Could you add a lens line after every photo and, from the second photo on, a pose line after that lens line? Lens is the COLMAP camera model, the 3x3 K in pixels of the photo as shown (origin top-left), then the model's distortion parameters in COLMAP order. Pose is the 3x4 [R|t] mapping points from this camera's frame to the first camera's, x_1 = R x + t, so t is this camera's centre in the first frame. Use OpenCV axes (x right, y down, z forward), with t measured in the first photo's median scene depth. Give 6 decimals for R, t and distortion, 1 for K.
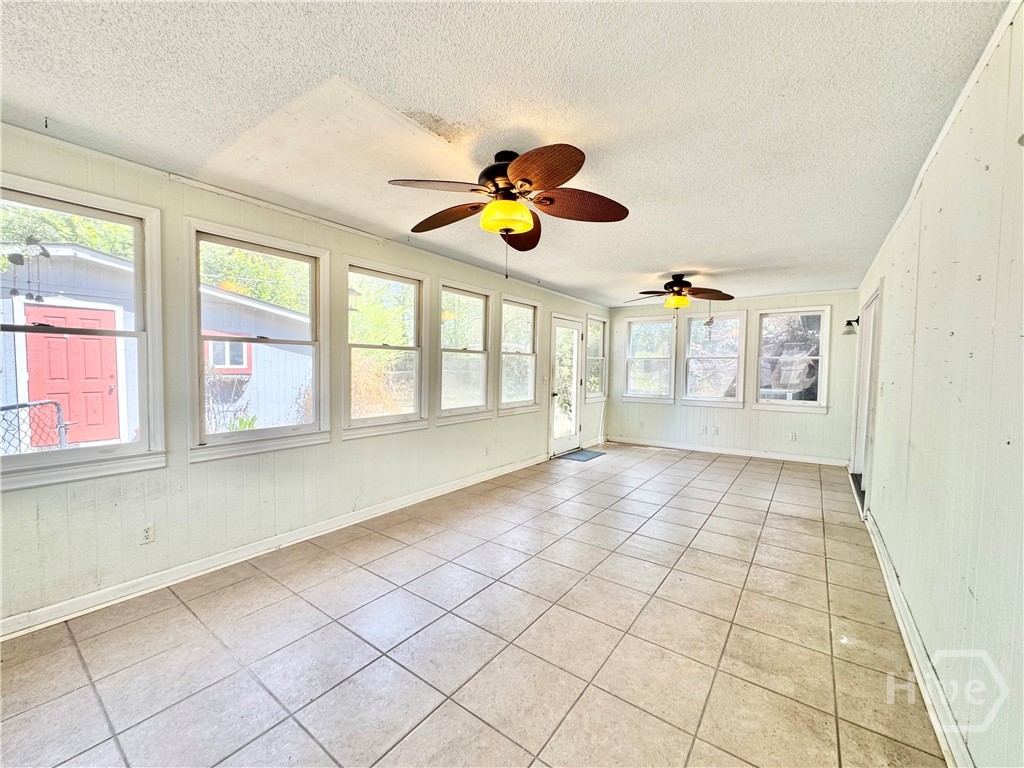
lens RADIAL K [[405.9, 0, 509.1], [0, 405.9, 385.9], [0, 0, 1]] dist [0.013814, -0.000097]
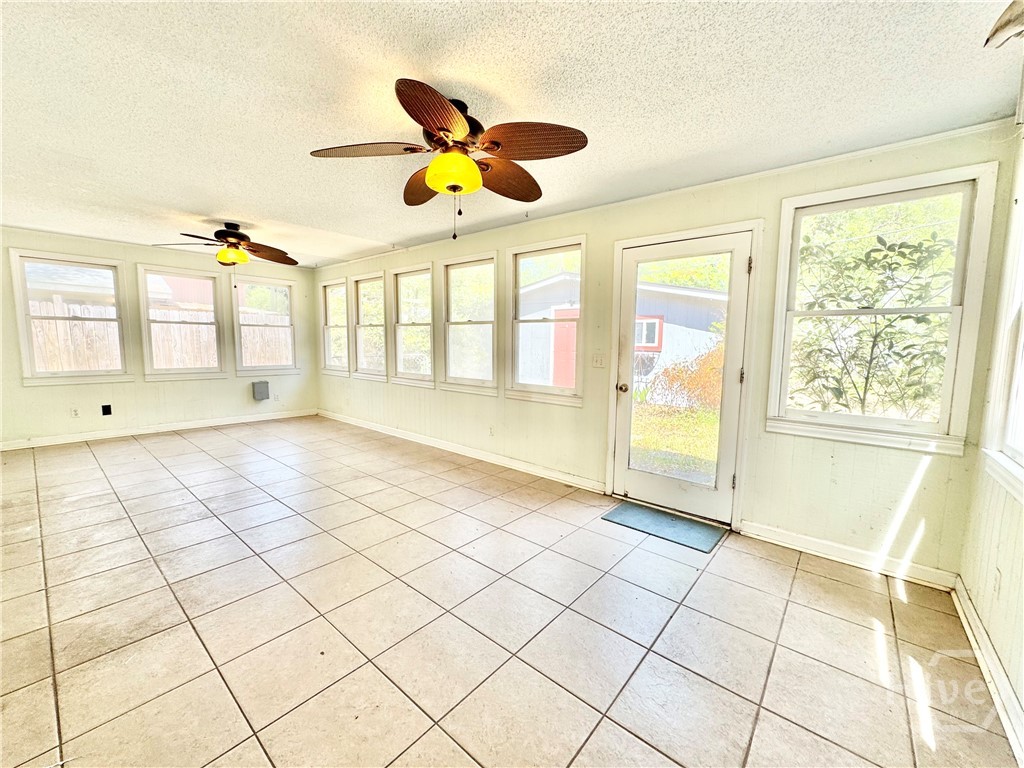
lens RADIAL K [[405.9, 0, 509.1], [0, 405.9, 385.9], [0, 0, 1]] dist [0.013814, -0.000097]
pose [[-0.066607, 0.093676, -0.993372, 1.011320], [-0.058949, 0.993475, 0.097638, -0.038302], [0.996036, 0.065062, -0.060650, 1.316887]]
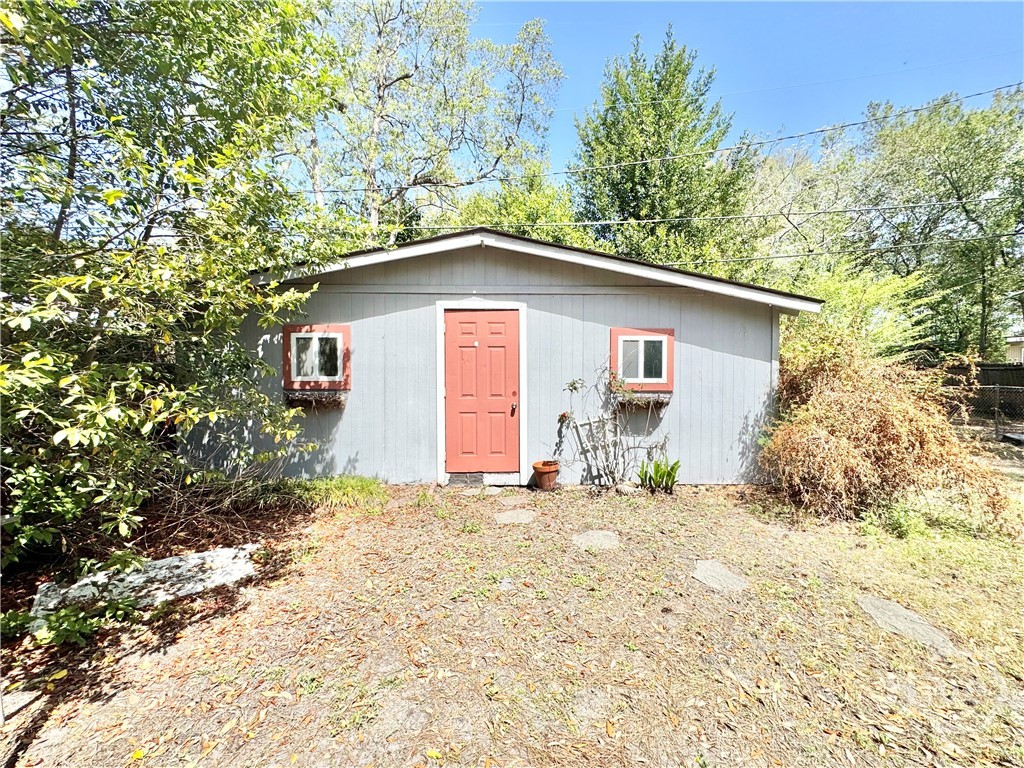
lens RADIAL K [[405.9, 0, 509.1], [0, 405.9, 385.9], [0, 0, 1]] dist [0.013814, -0.000097]
pose [[0.587050, -0.001521, -0.809549, -0.545747], [-0.035041, 0.999013, -0.027287, -0.024708], [0.808792, 0.044386, 0.586418, 0.856298]]
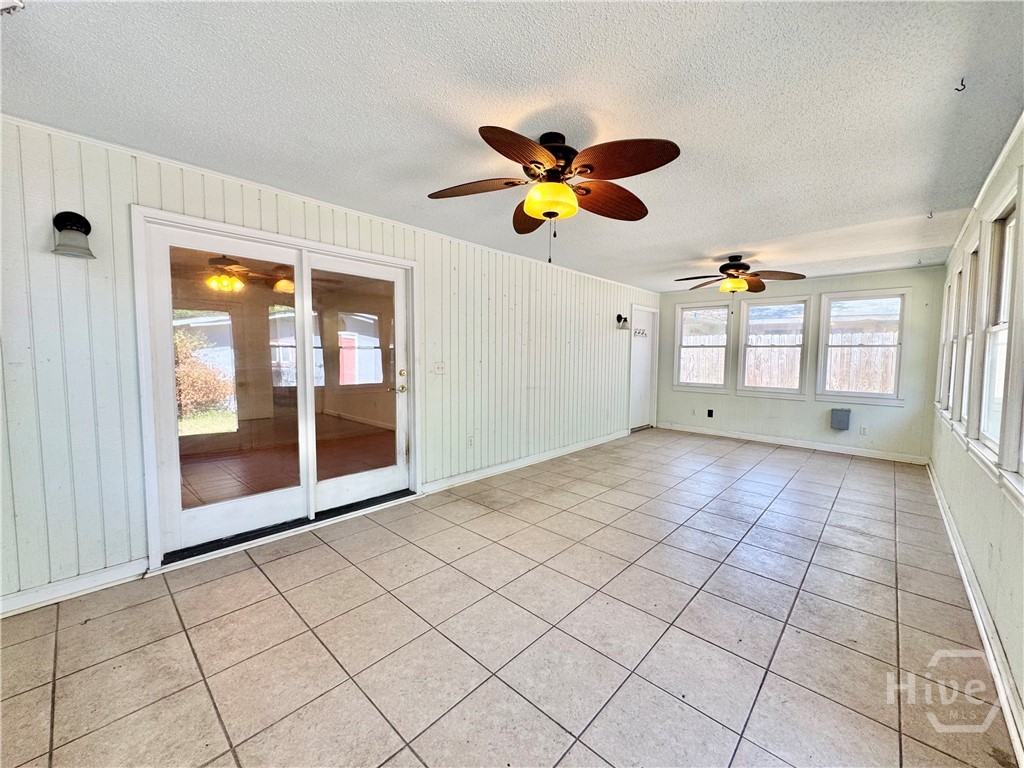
lens RADIAL K [[412.1, 0, 512.0], [0, 412.1, 384.0], [0, 0, 1]] dist [-0.009078, -0.000057]
pose [[-0.995009, -0.034564, 0.093610, 0.494282], [-0.023298, 0.992636, 0.118870, -0.070684], [-0.097029, 0.116096, -0.988487, 1.754795]]
